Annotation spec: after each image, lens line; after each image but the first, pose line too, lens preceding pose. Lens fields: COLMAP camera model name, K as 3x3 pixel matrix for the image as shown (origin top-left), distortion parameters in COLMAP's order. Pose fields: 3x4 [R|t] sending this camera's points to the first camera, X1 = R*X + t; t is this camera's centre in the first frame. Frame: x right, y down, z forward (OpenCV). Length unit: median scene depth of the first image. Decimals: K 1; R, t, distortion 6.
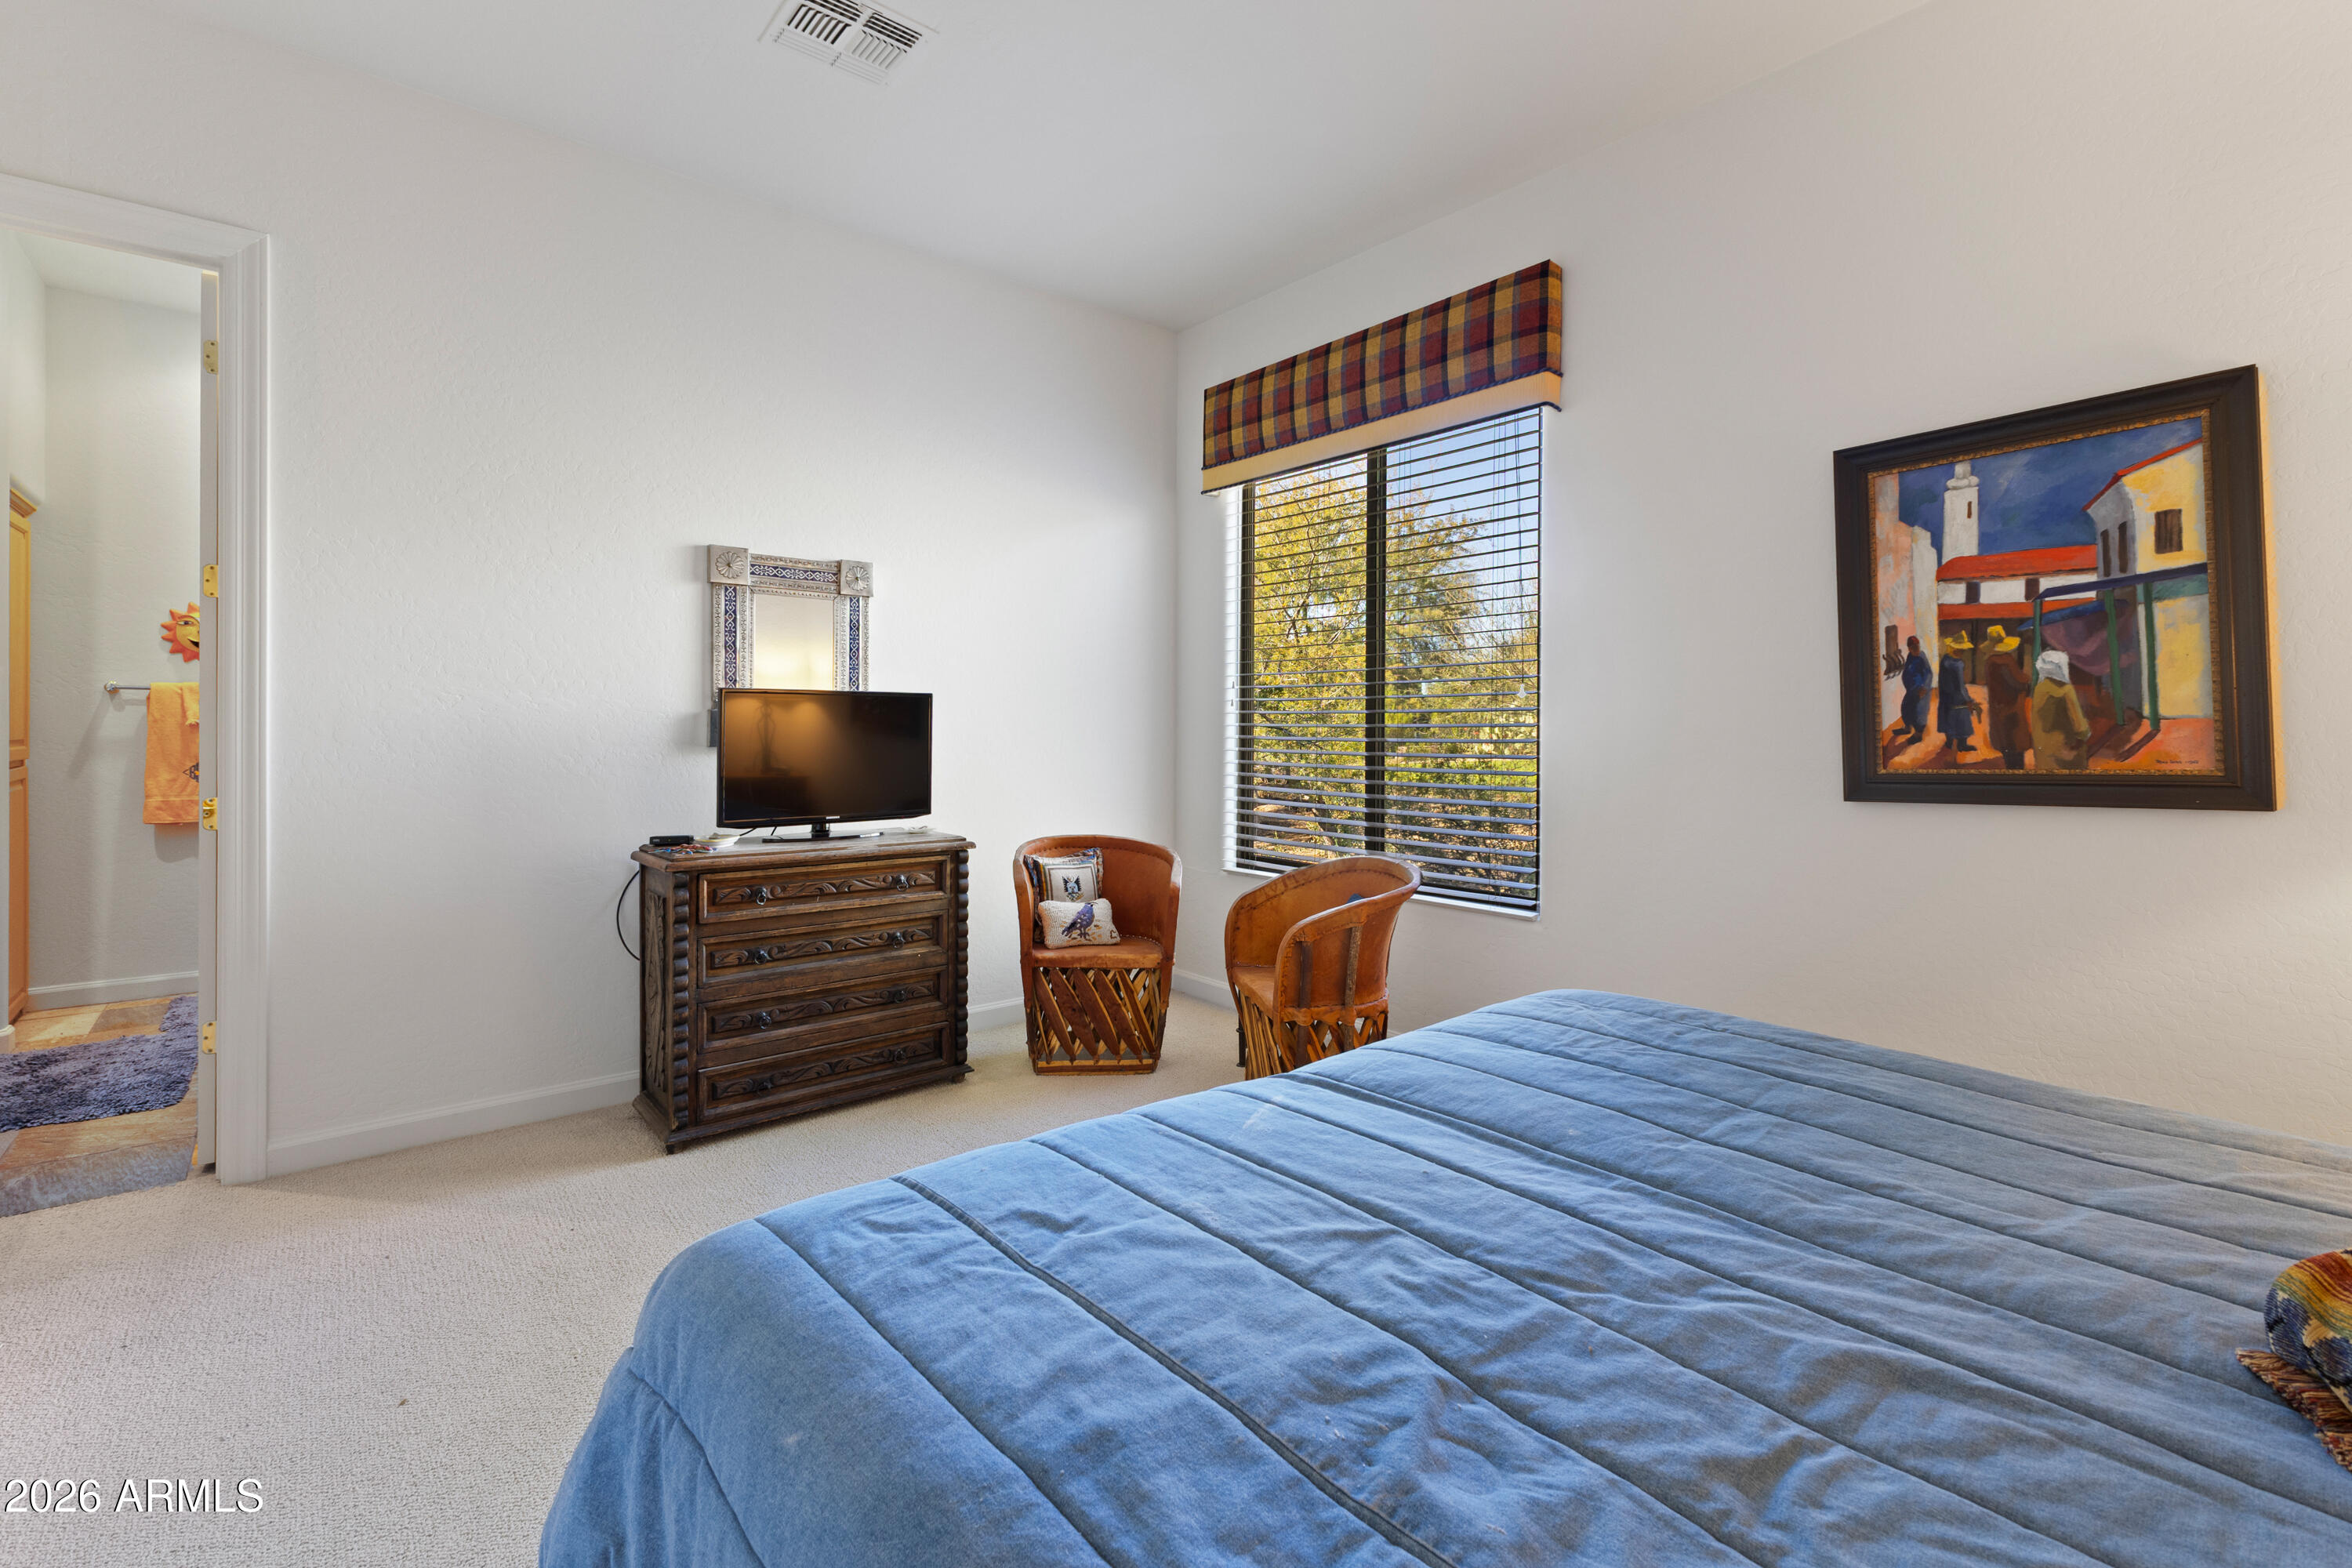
lens RADIAL K [[1032.1, 0, 1160.1], [0, 1032.1, 719.3], [0, 0, 1]] dist [0.002365, 0.000331]
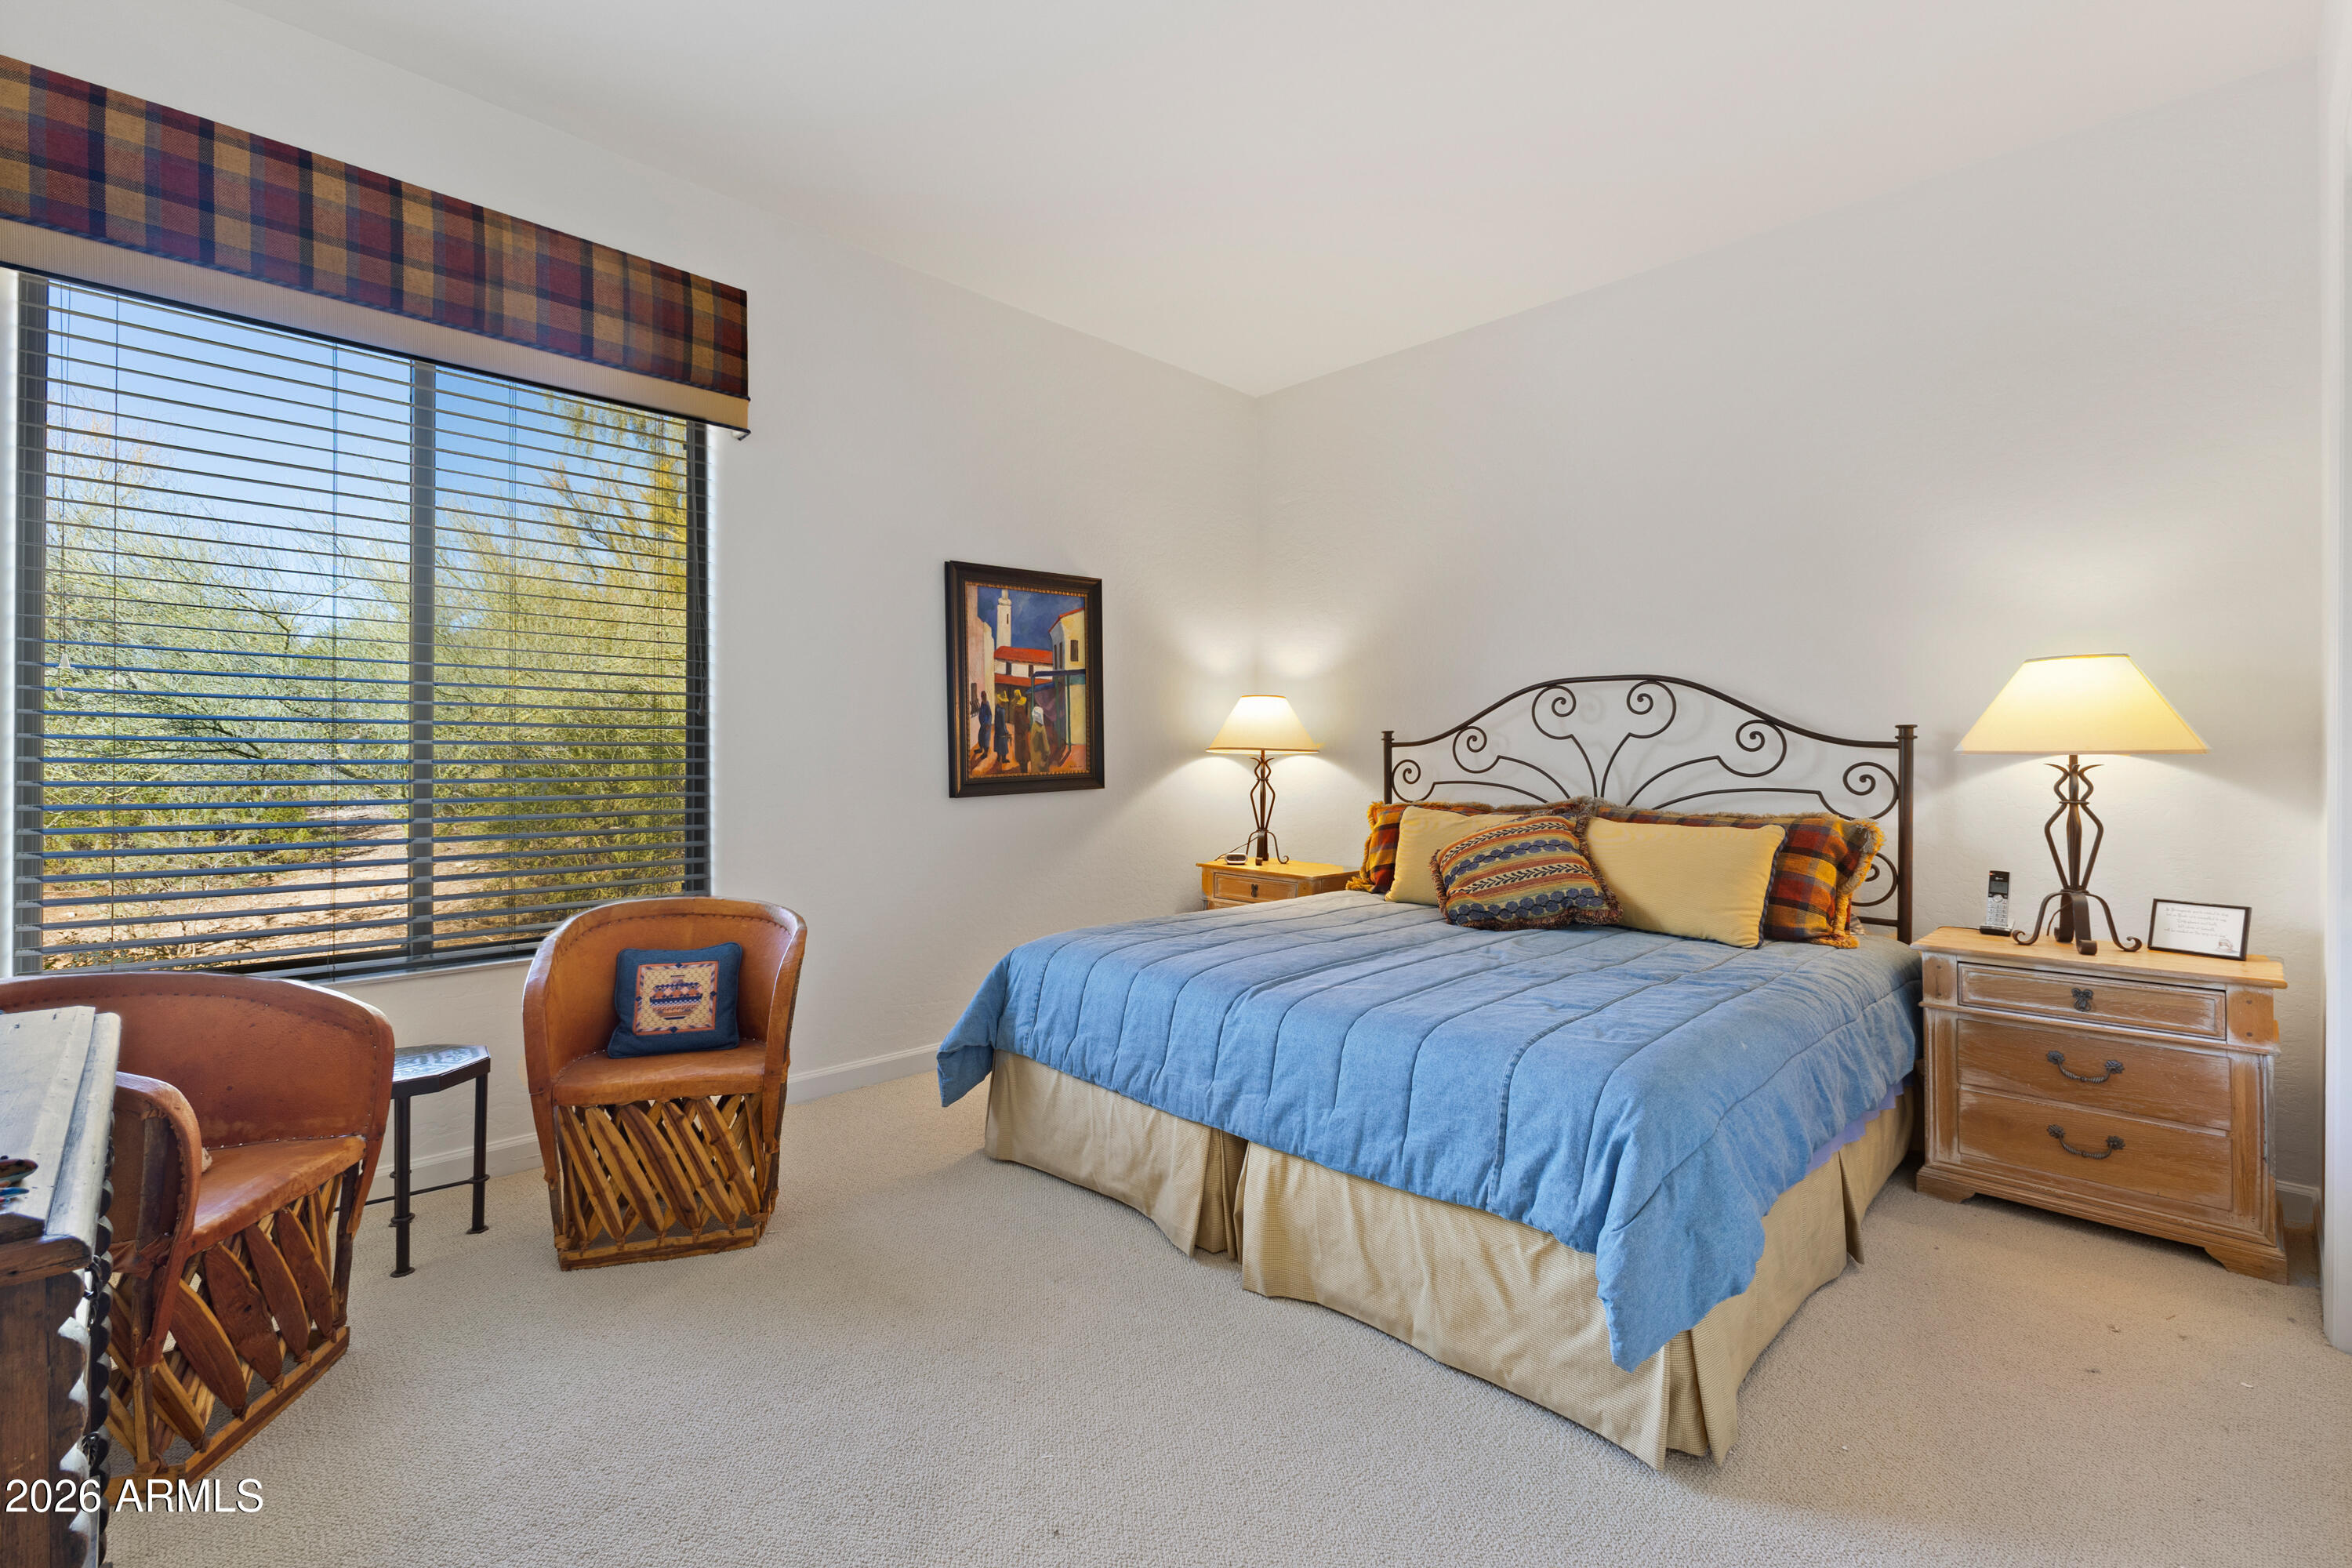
lens RADIAL K [[1032.1, 0, 1176.0], [0, 1032.1, 768.3], [0, 0, 1]] dist [0.002365, 0.000331]
pose [[-0.080446, -0.008657, 0.996721, -0.910854], [-0.009485, 0.999924, 0.007919, 0.023804], [-0.996714, -0.008817, -0.080522, 0.862601]]
